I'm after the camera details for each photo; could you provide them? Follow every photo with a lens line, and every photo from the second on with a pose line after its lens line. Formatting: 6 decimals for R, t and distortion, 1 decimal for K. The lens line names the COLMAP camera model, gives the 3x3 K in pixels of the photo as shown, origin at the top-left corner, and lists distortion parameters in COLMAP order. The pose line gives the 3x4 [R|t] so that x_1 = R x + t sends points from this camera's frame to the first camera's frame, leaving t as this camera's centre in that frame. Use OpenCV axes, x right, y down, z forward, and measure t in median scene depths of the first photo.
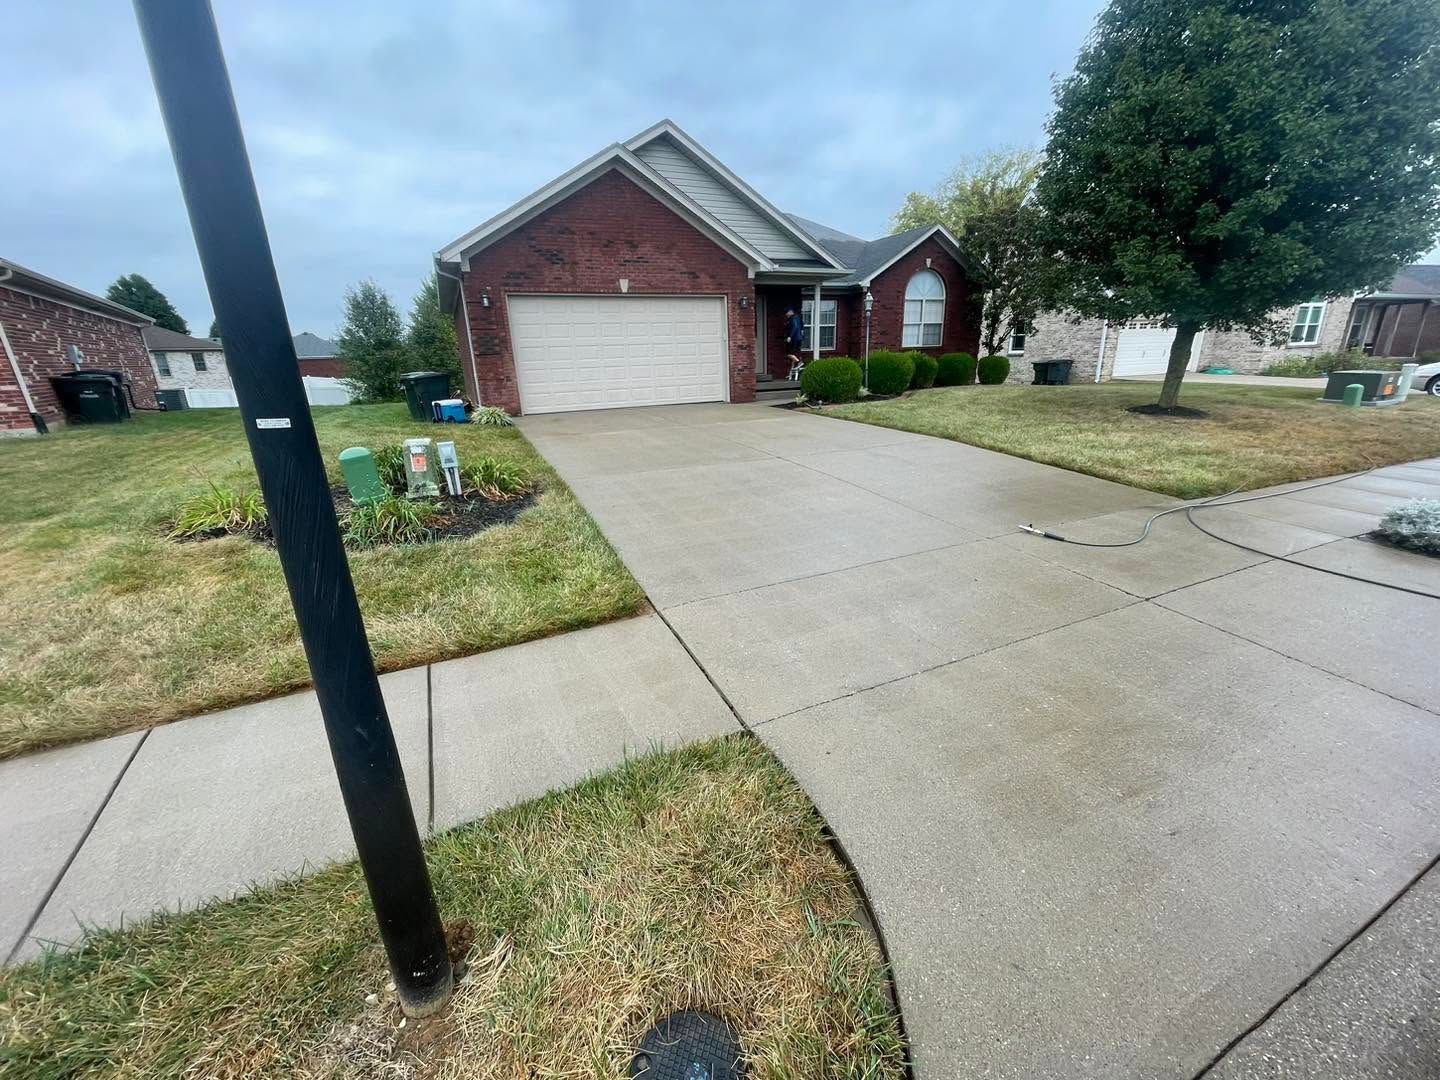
lens RADIAL K [[571.1, 0, 720.0], [0, 571.1, 540.0], [0, 0, 1]] dist [0.000150, -0.000211]
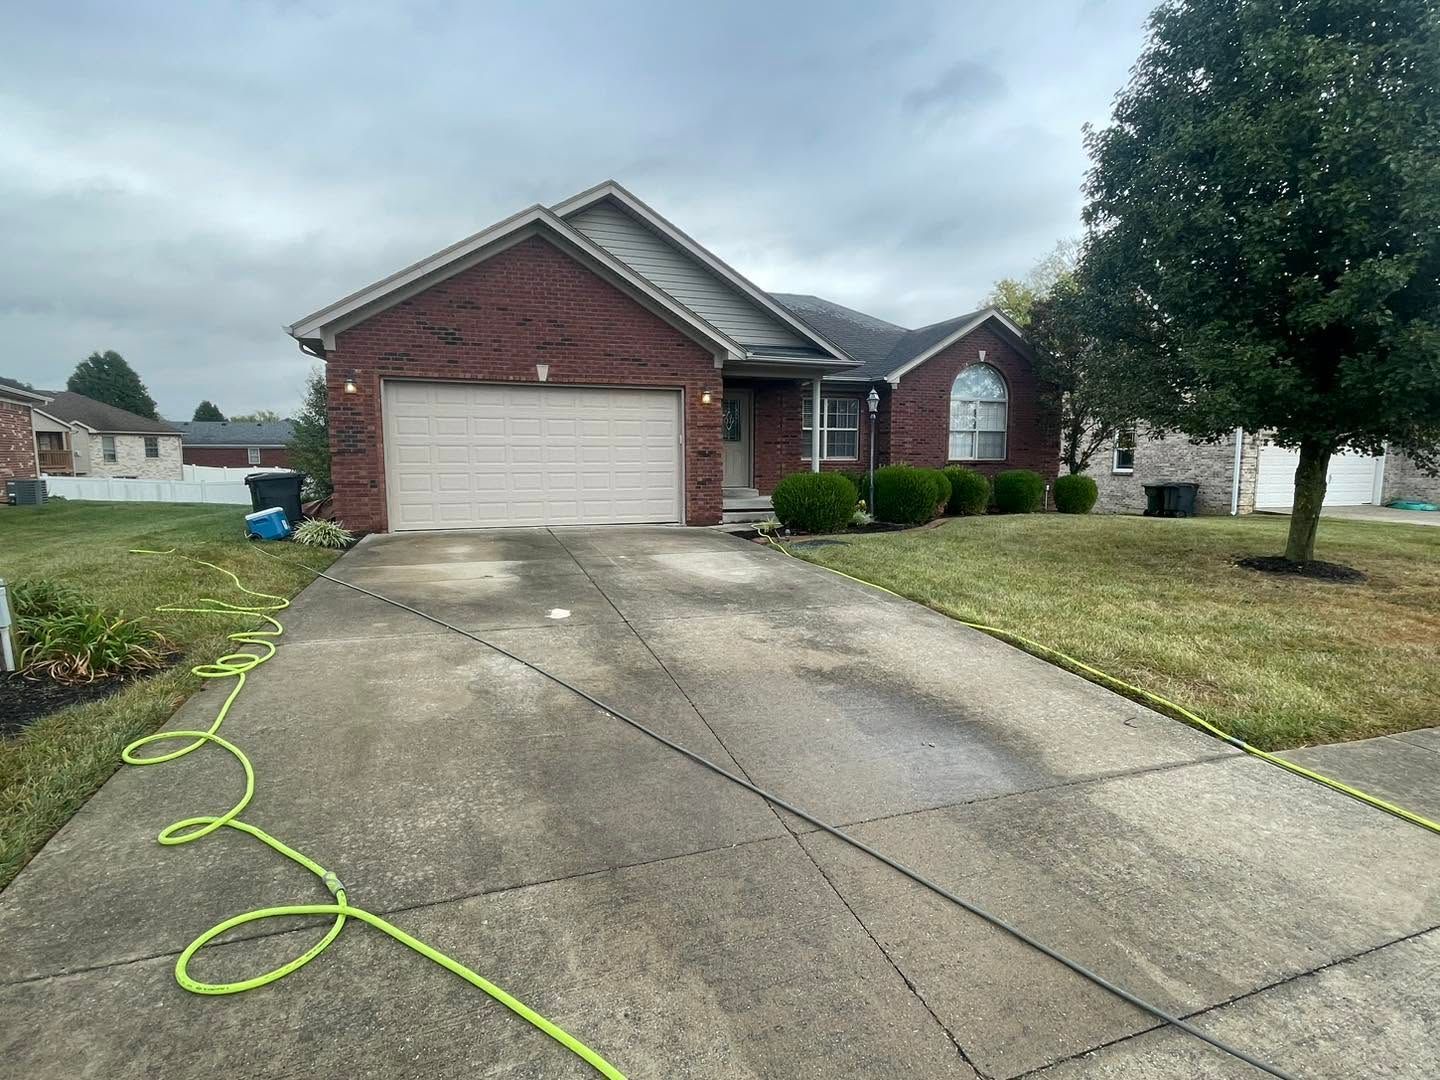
lens RADIAL K [[725.7, 0, 720.0], [0, 725.7, 540.0], [0, 0, 1]] dist [0.002317, 0.000624]
pose [[0.996160, 0.041919, -0.076859, 0.141281], [-0.056452, 0.978585, -0.197952, -0.041682], [0.066915, 0.201531, 0.977194, 0.098821]]
